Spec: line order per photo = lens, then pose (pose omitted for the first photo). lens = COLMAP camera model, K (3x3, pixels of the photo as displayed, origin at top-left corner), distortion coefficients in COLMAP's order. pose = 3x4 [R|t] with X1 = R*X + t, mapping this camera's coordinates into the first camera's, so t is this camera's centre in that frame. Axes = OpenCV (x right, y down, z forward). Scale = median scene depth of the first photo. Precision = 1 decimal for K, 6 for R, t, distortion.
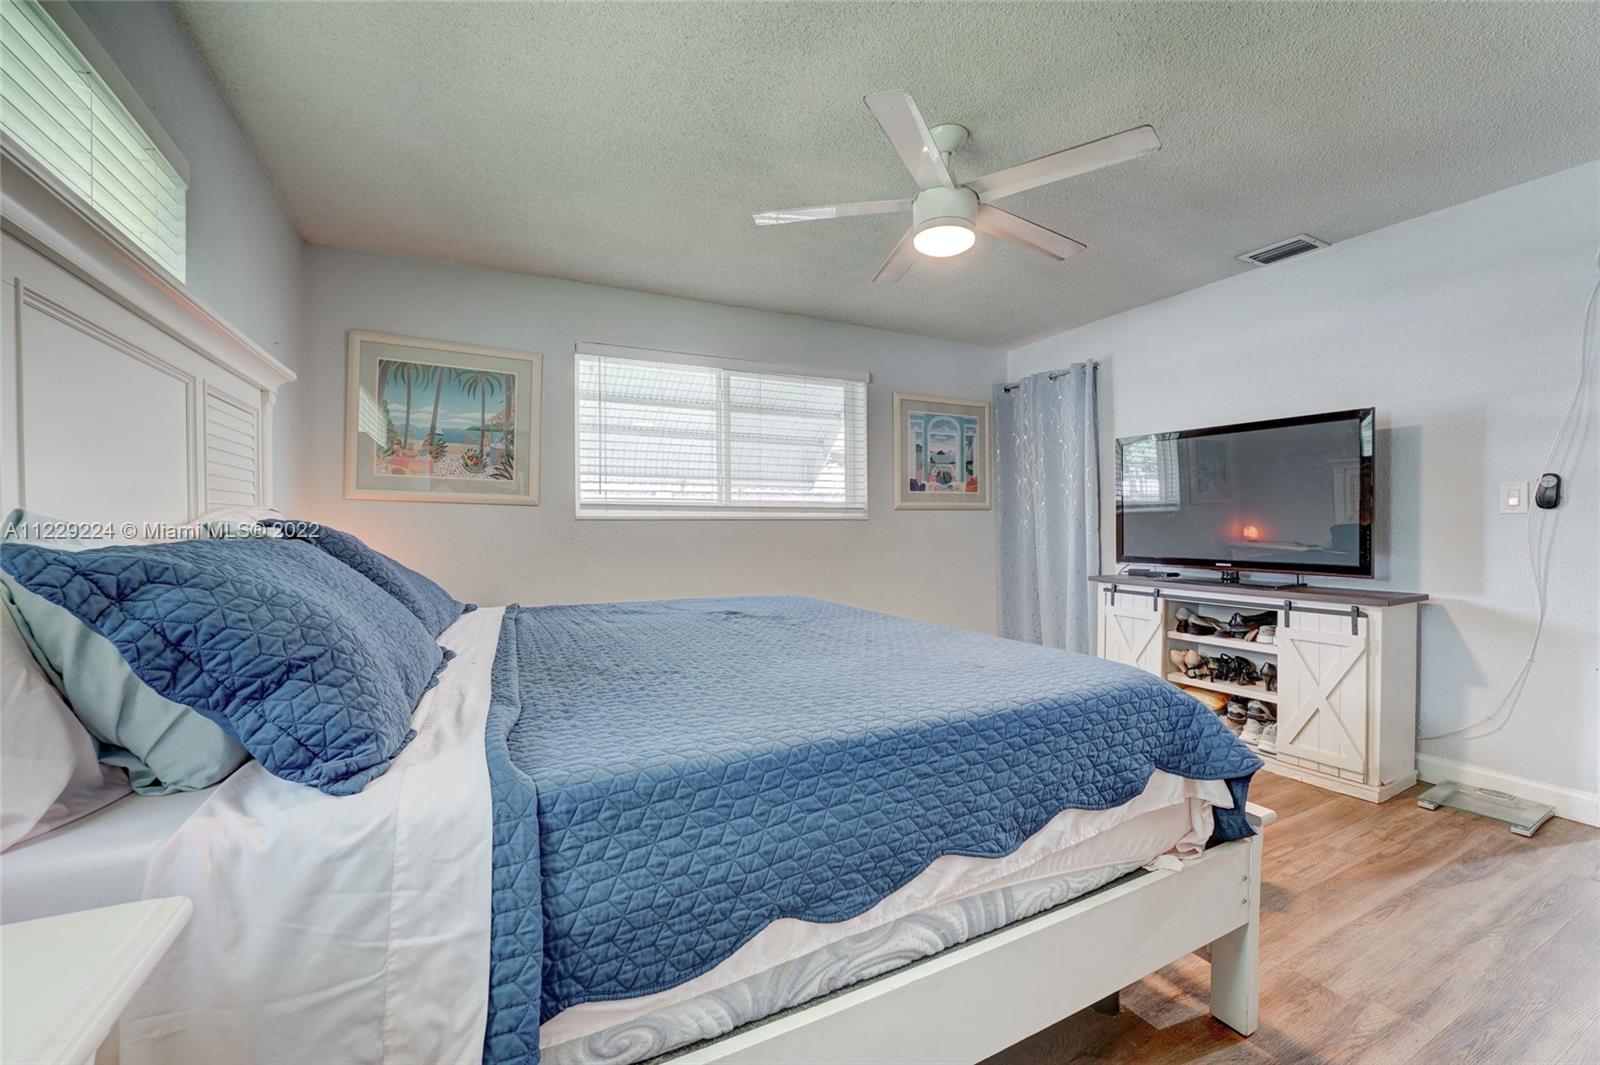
lens RADIAL K [[658.4, 0, 805.2], [0, 658.4, 524.4], [0, 0, 1]] dist [-0.025231, 0.000635]
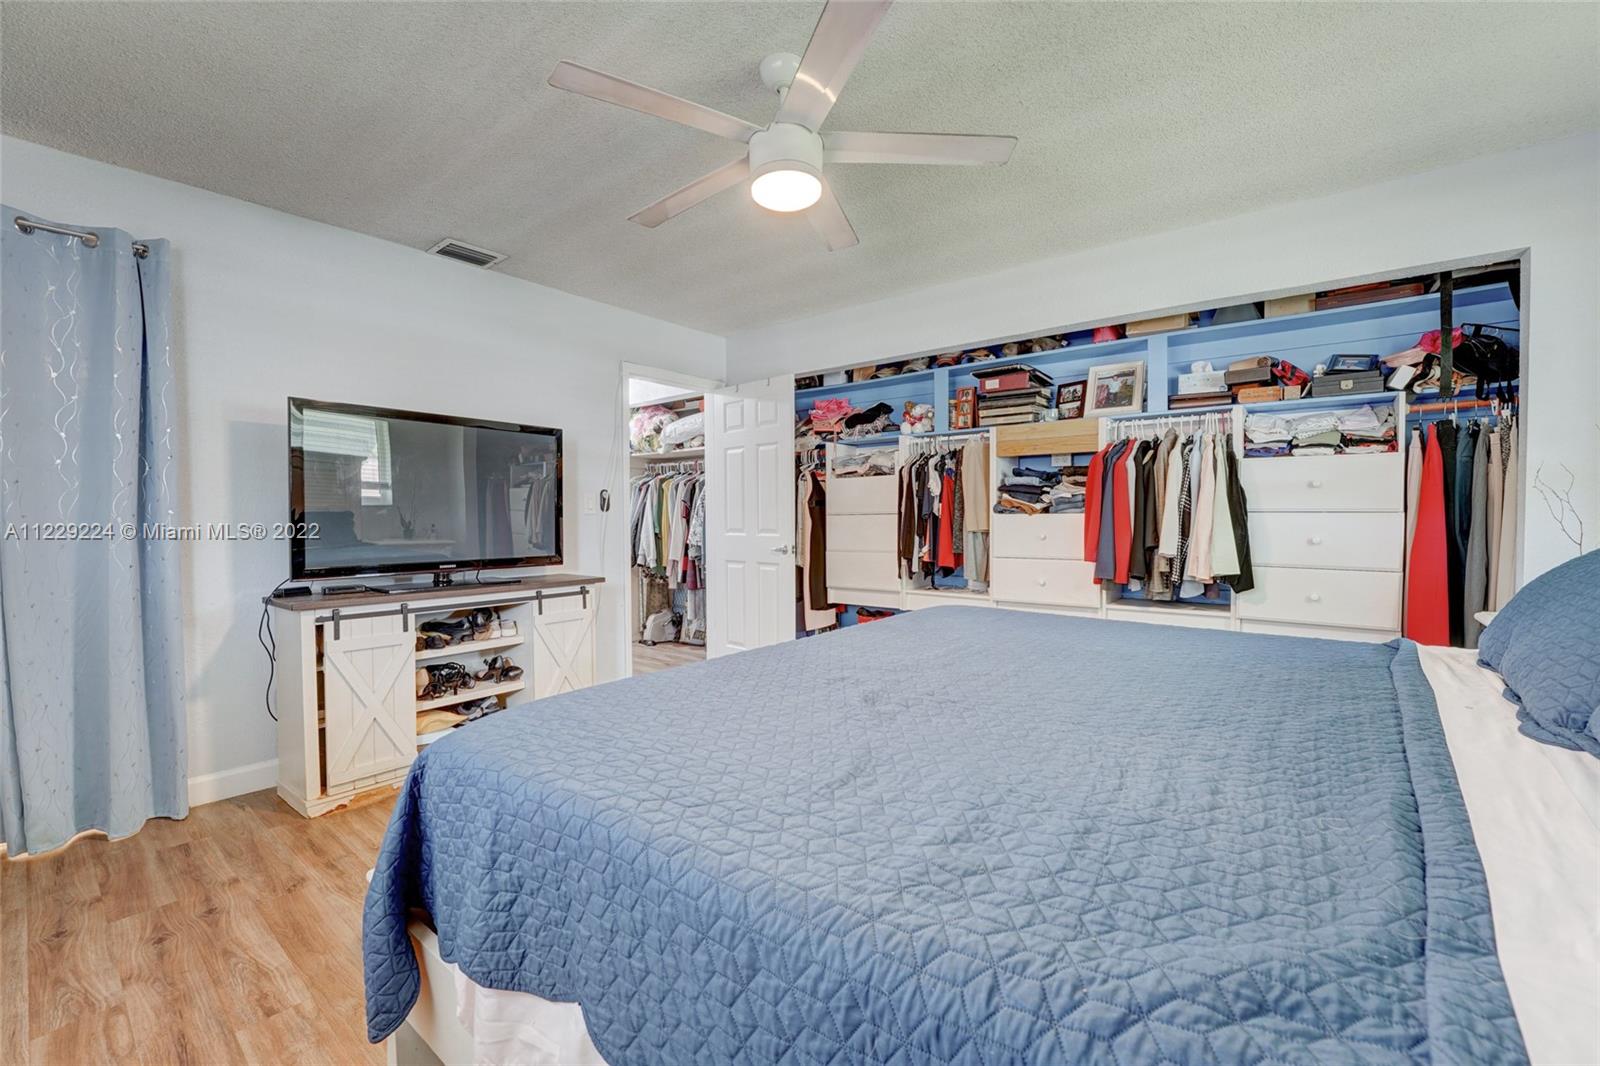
lens RADIAL K [[652.2, 0, 806.1], [0, 652.2, 541.3], [0, 0, 1]] dist [-0.030509, 0.003941]
pose [[-0.396907, -0.019779, 0.917646, -0.393067], [0.015232, 0.999488, 0.028131, 0.008081], [-0.917732, 0.025142, -0.396403, 0.888485]]
